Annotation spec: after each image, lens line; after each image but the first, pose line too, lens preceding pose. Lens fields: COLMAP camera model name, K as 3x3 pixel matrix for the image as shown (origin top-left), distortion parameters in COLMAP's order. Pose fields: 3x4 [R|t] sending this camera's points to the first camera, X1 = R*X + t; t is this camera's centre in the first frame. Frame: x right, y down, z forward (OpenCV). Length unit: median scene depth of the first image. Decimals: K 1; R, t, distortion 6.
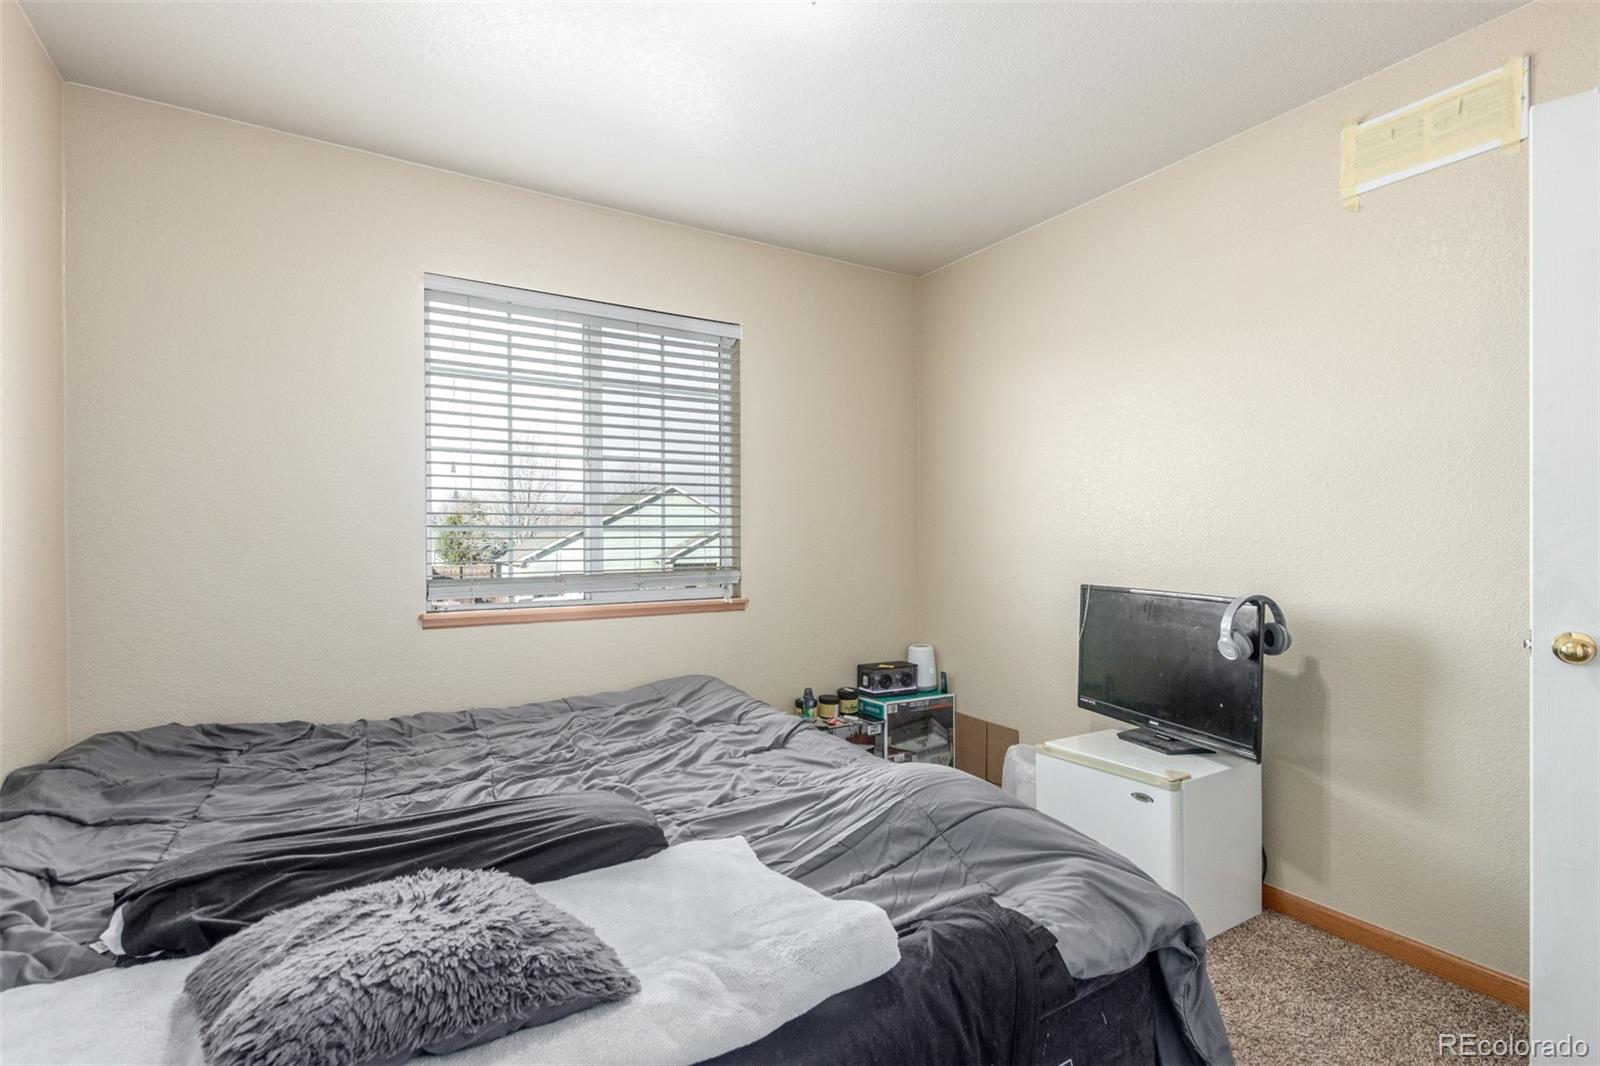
lens RADIAL K [[765.0, 0, 801.5], [0, 765.0, 528.4], [0, 0, 1]] dist [0.014844, 0.001253]
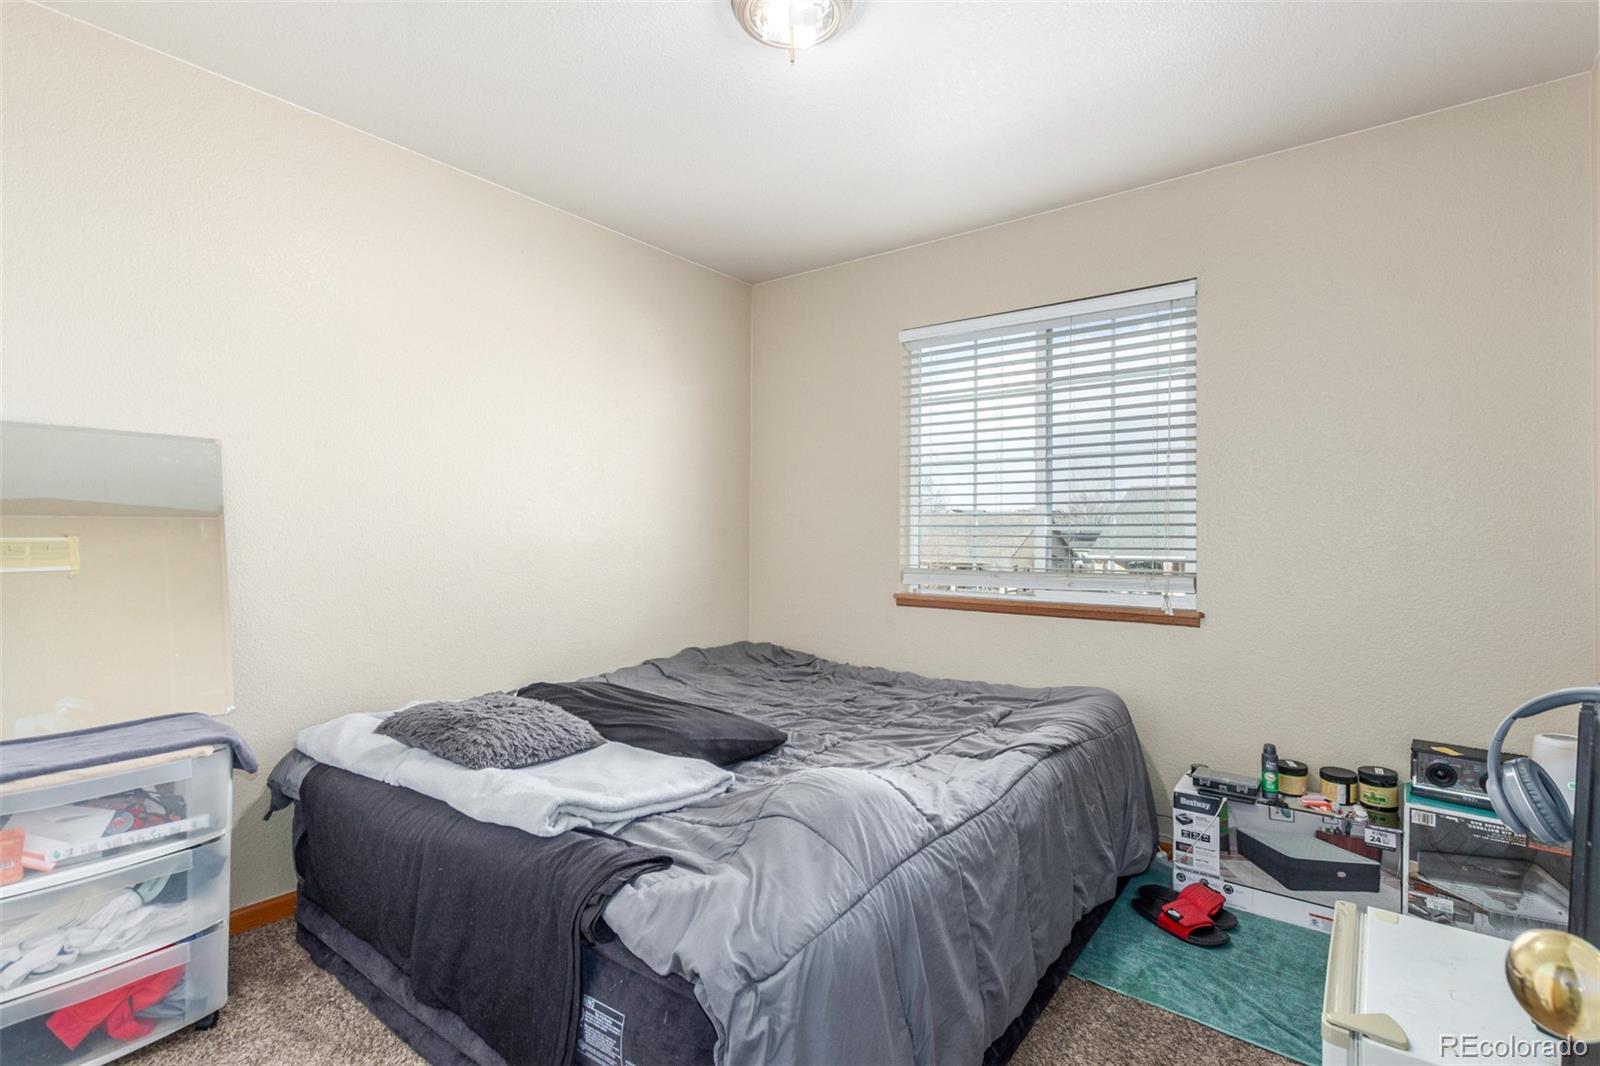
lens RADIAL K [[765.0, 0, 799.8], [0, 765.0, 526.3], [0, 0, 1]] dist [0.014844, 0.001253]
pose [[0.357291, -0.007832, -0.933960, 0.560108], [0.000454, 0.999966, -0.008212, 0.006062], [0.933993, 0.002510, 0.357282, 0.328837]]
